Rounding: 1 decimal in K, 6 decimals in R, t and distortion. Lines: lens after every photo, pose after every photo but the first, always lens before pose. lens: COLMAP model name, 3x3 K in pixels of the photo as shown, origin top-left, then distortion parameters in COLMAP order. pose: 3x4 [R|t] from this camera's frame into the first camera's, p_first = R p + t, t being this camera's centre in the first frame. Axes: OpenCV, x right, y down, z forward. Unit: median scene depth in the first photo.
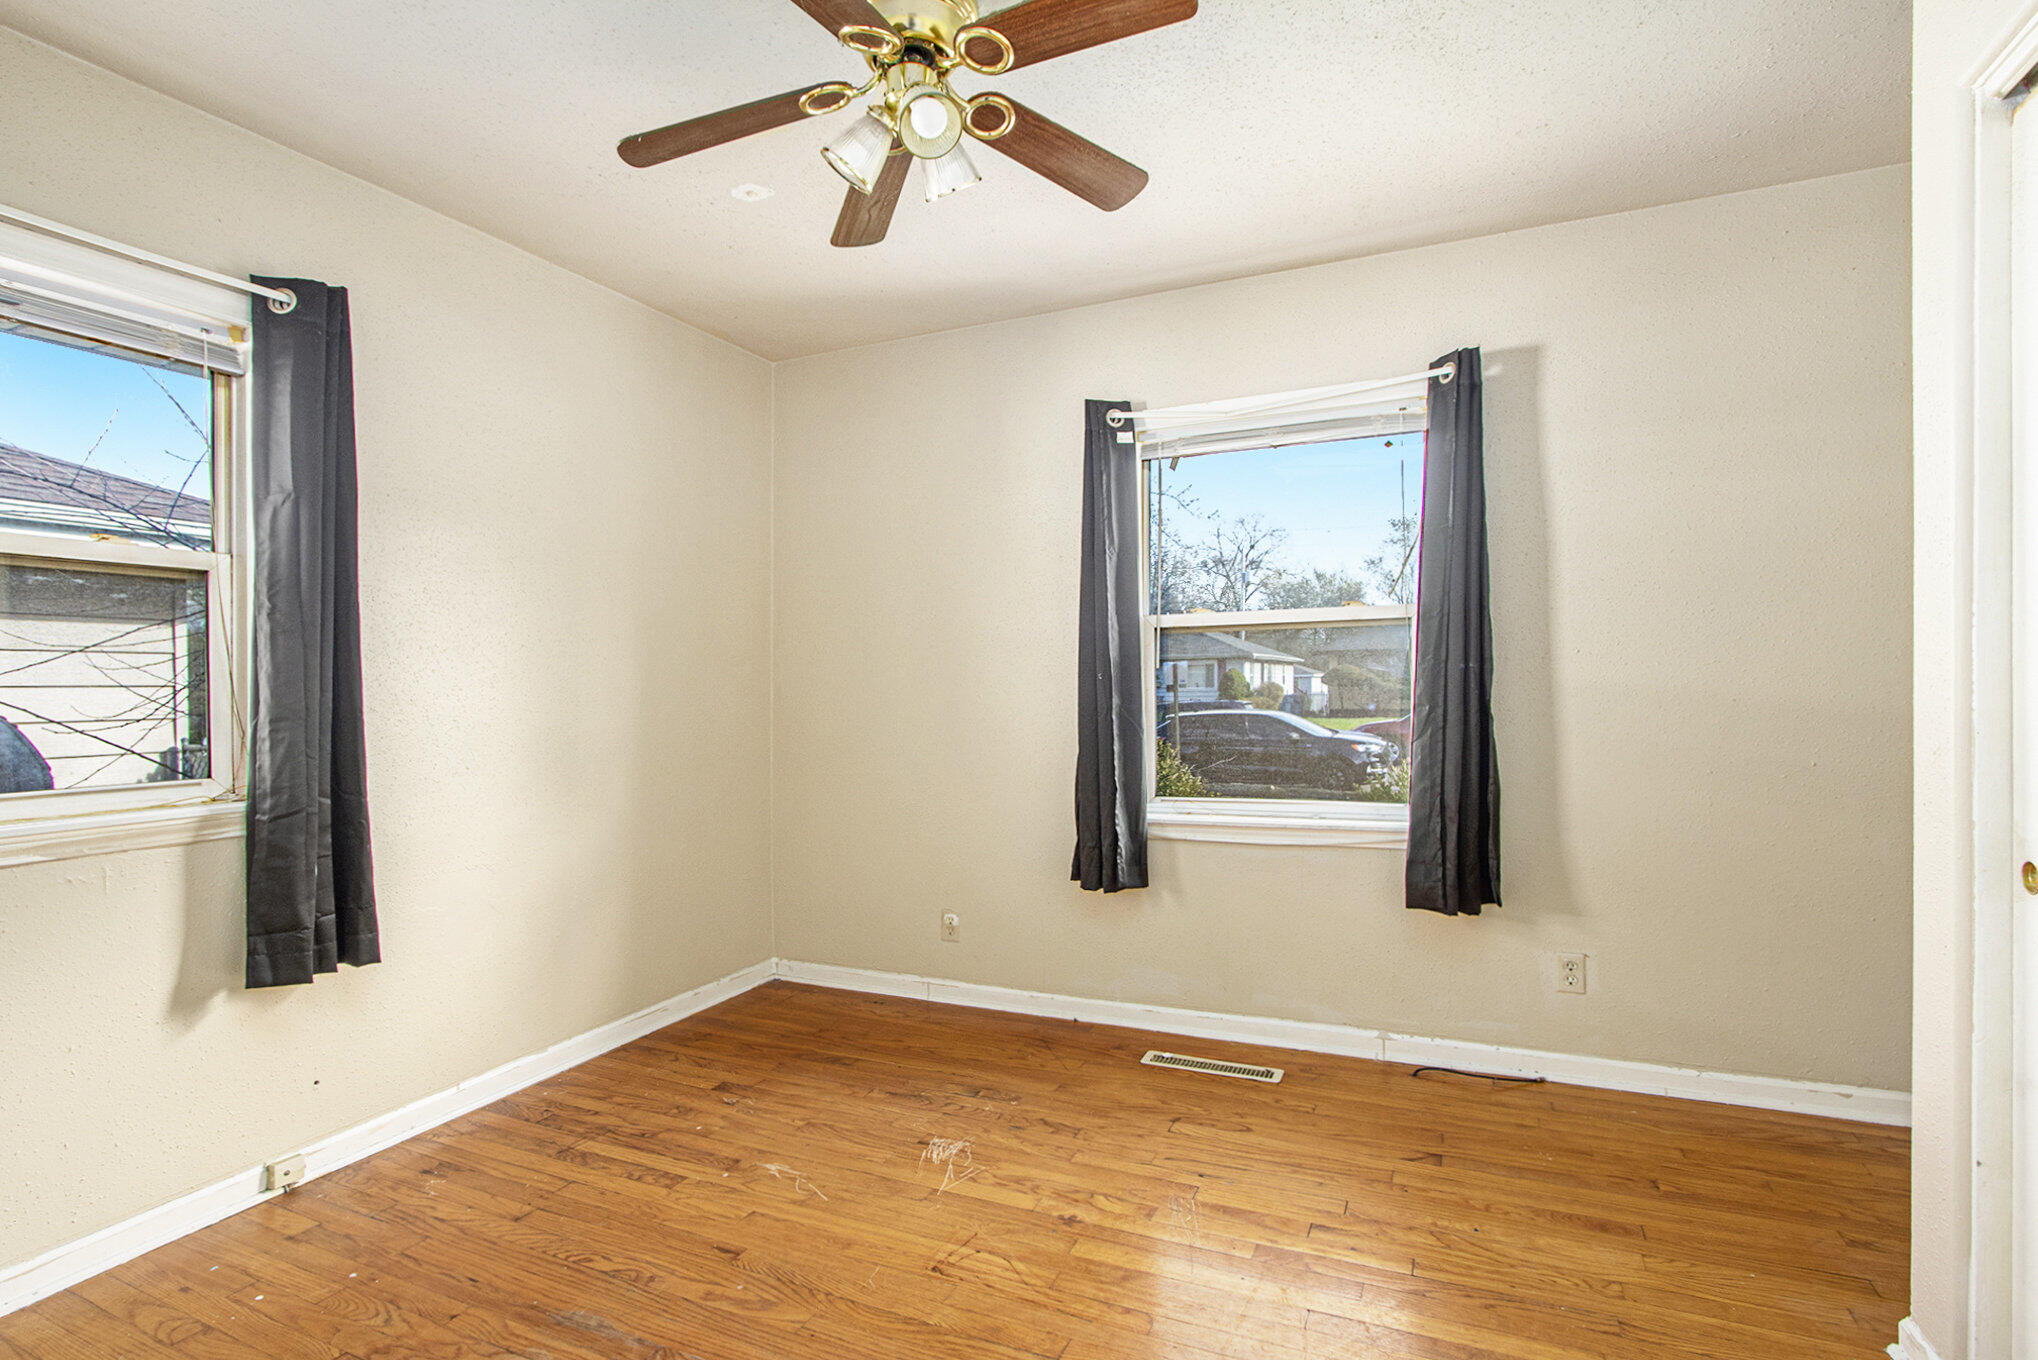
lens RADIAL K [[942.9, 0, 1037.0], [0, 942.9, 683.7], [0, 0, 1]] dist [-0.004467, 0.000273]
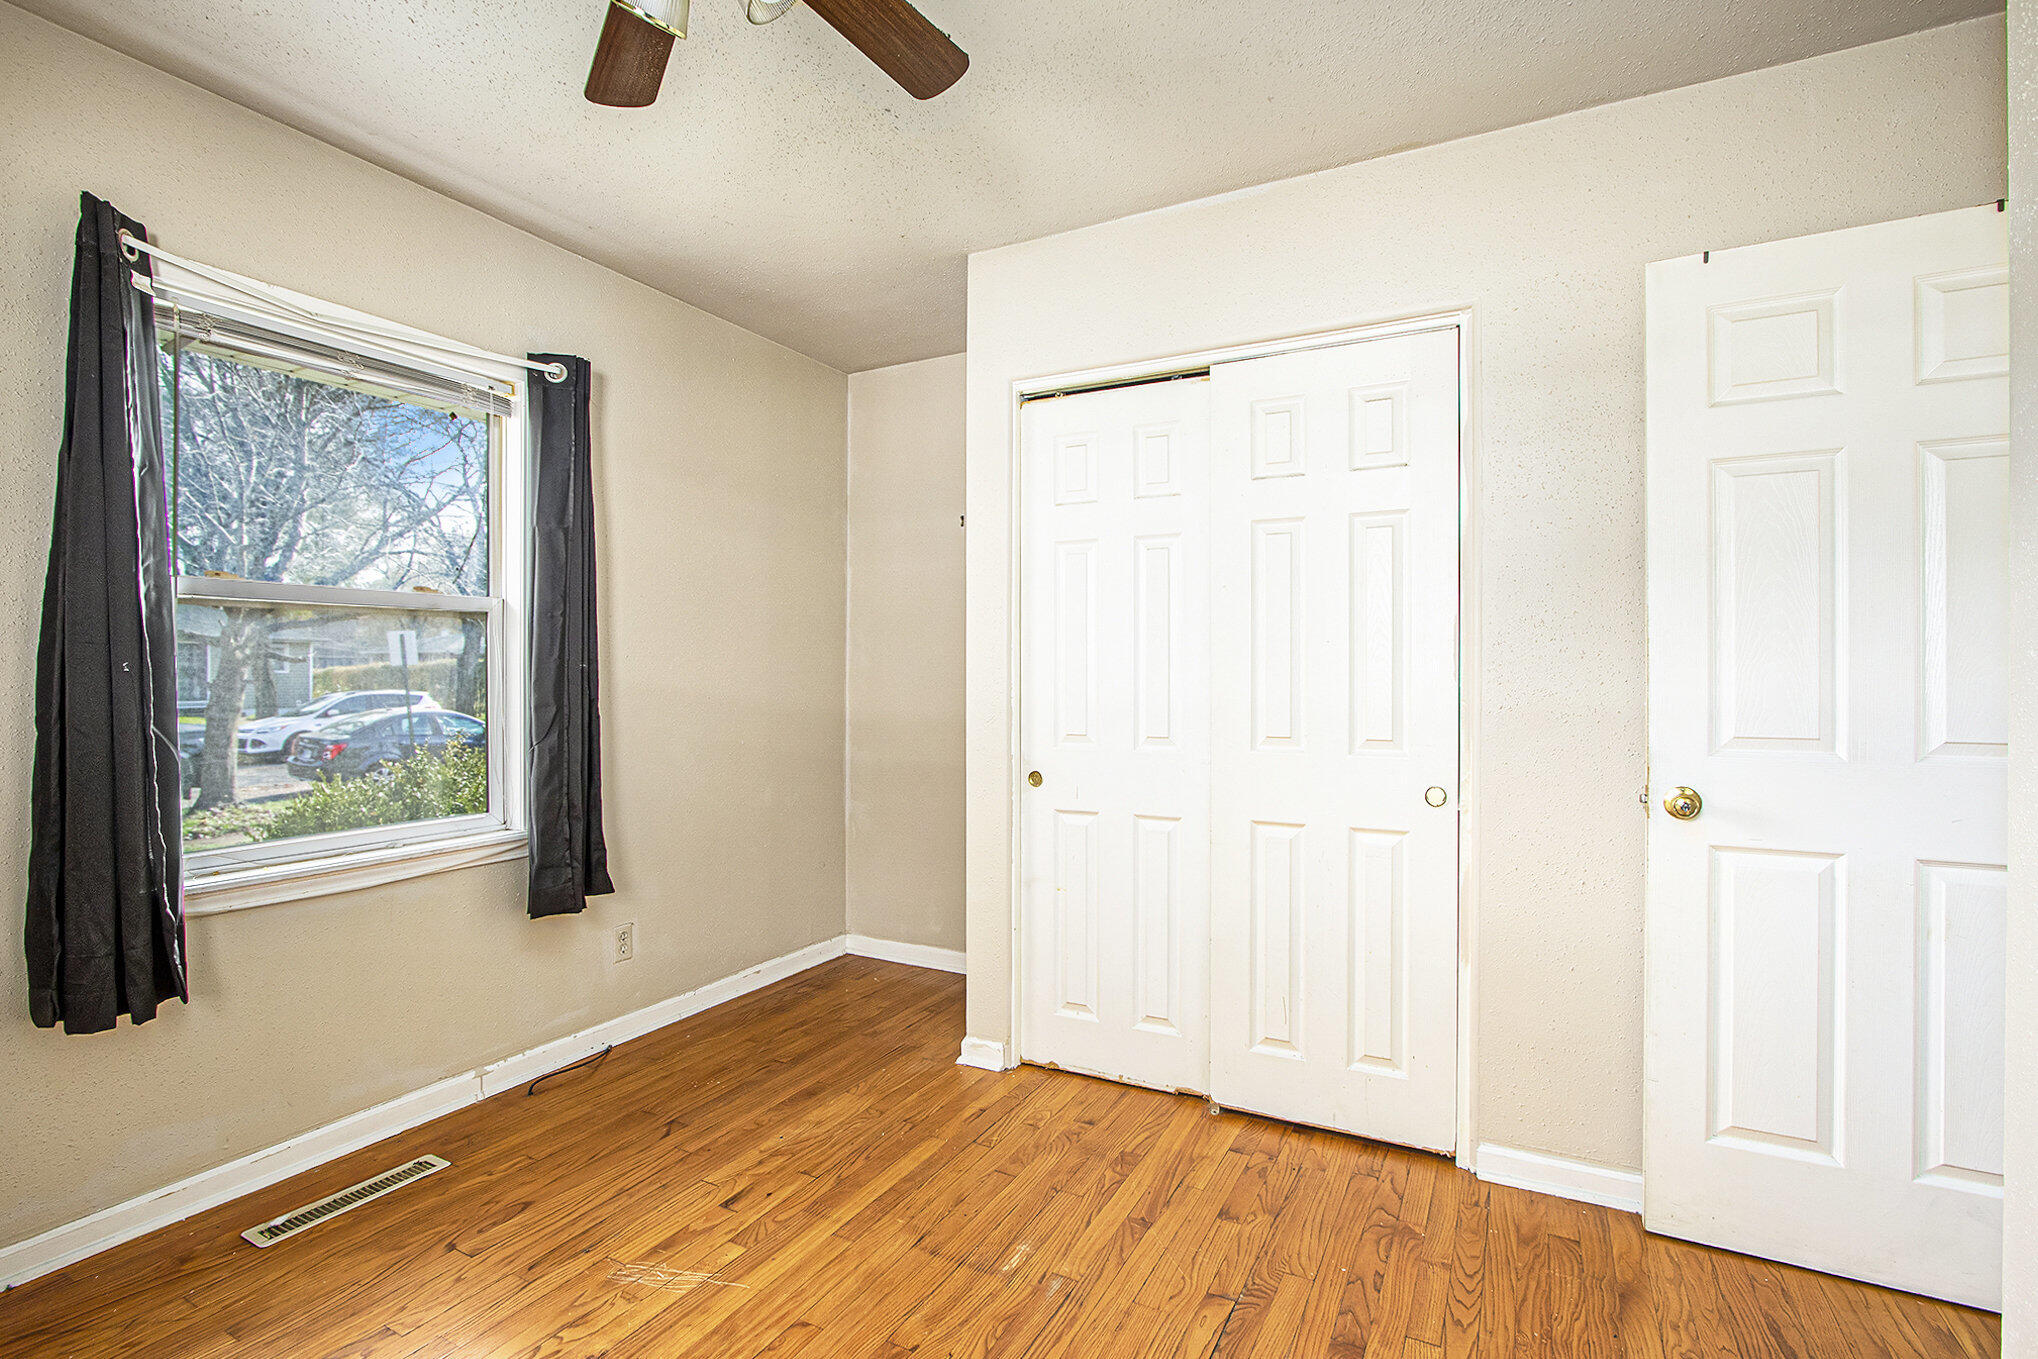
lens RADIAL K [[942.9, 0, 1036.1], [0, 942.9, 677.7], [0, 0, 1]] dist [-0.004467, 0.000273]
pose [[0.112587, 0.017218, 0.993493, -0.497525], [0.000127, 0.999850, -0.017343, 0.010648], [-0.993642, 0.002078, 0.112568, 0.383464]]
